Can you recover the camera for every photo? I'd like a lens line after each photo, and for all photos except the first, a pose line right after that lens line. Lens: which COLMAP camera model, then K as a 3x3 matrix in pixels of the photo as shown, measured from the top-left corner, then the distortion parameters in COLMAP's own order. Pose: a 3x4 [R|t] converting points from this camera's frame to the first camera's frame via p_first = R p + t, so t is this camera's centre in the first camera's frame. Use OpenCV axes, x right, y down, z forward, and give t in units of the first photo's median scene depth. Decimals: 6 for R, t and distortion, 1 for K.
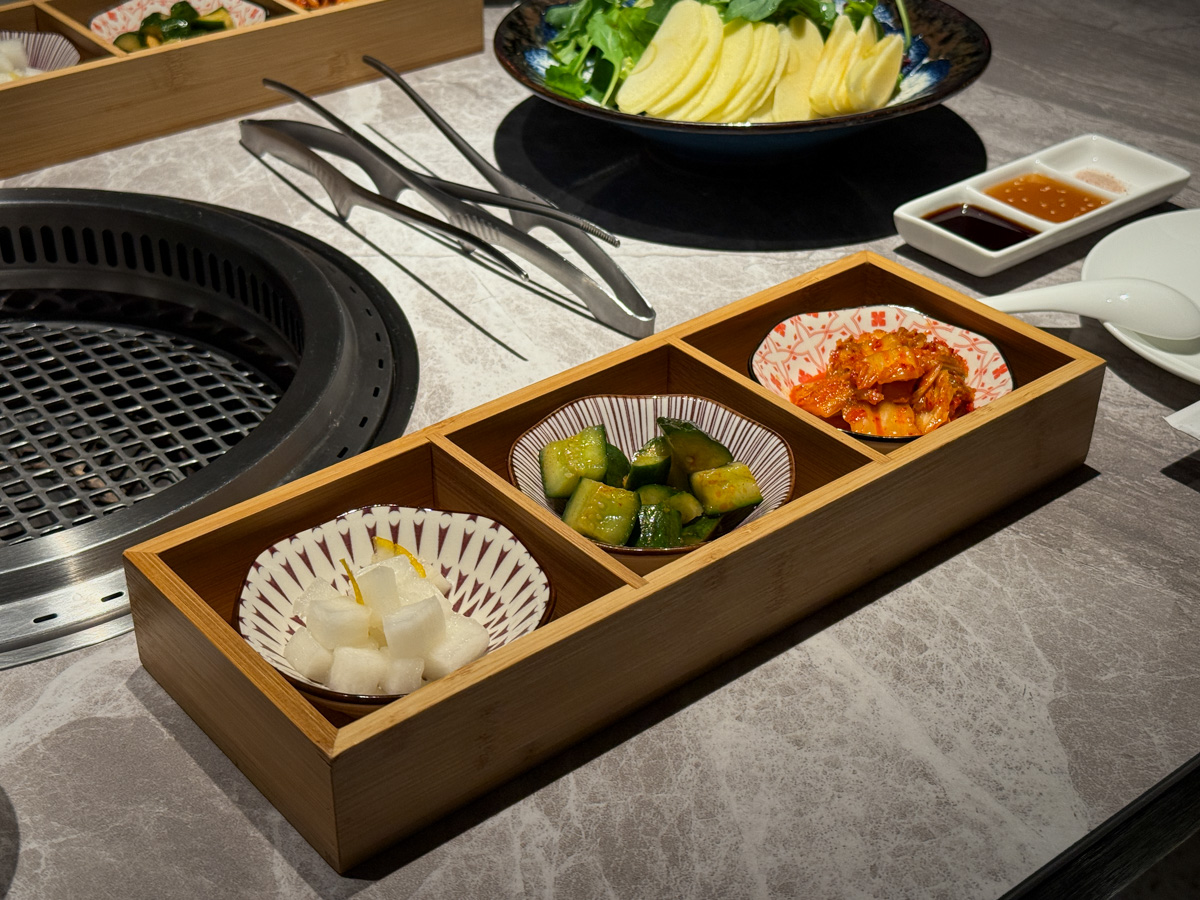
lens RADIAL K [[1760.5, 0, 603.0], [0, 1760.5, 463.4], [0, 0, 1]] dist [0.026780, 0.000000]
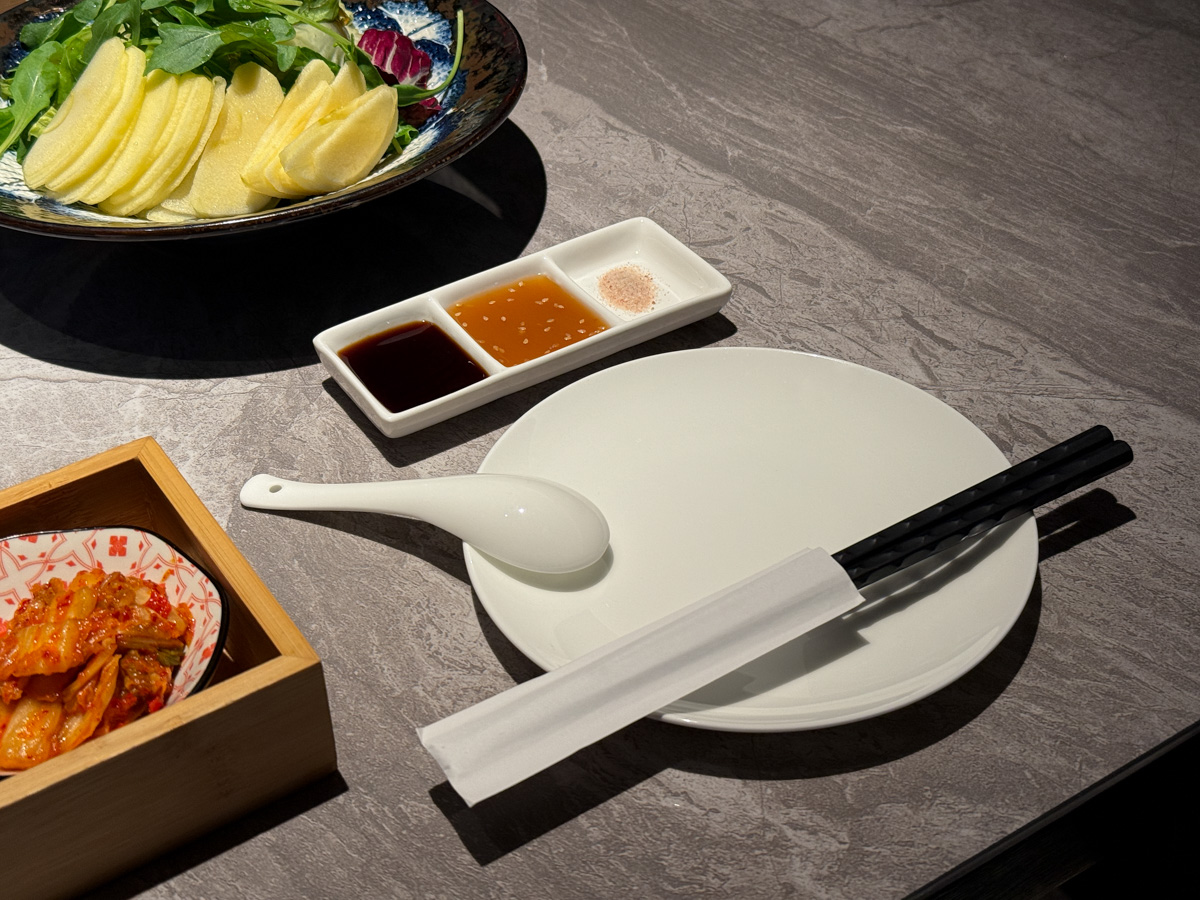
lens RADIAL K [[1760.5, 0, 590.3], [0, 1760.5, 444.3], [0, 0, 1]] dist [0.026780, 0.000000]
pose [[0.992828, 0.045369, -0.110611, 0.366259], [-0.034368, 0.994453, 0.099410, -0.173130], [0.114508, -0.094896, 0.988880, 0.230631]]
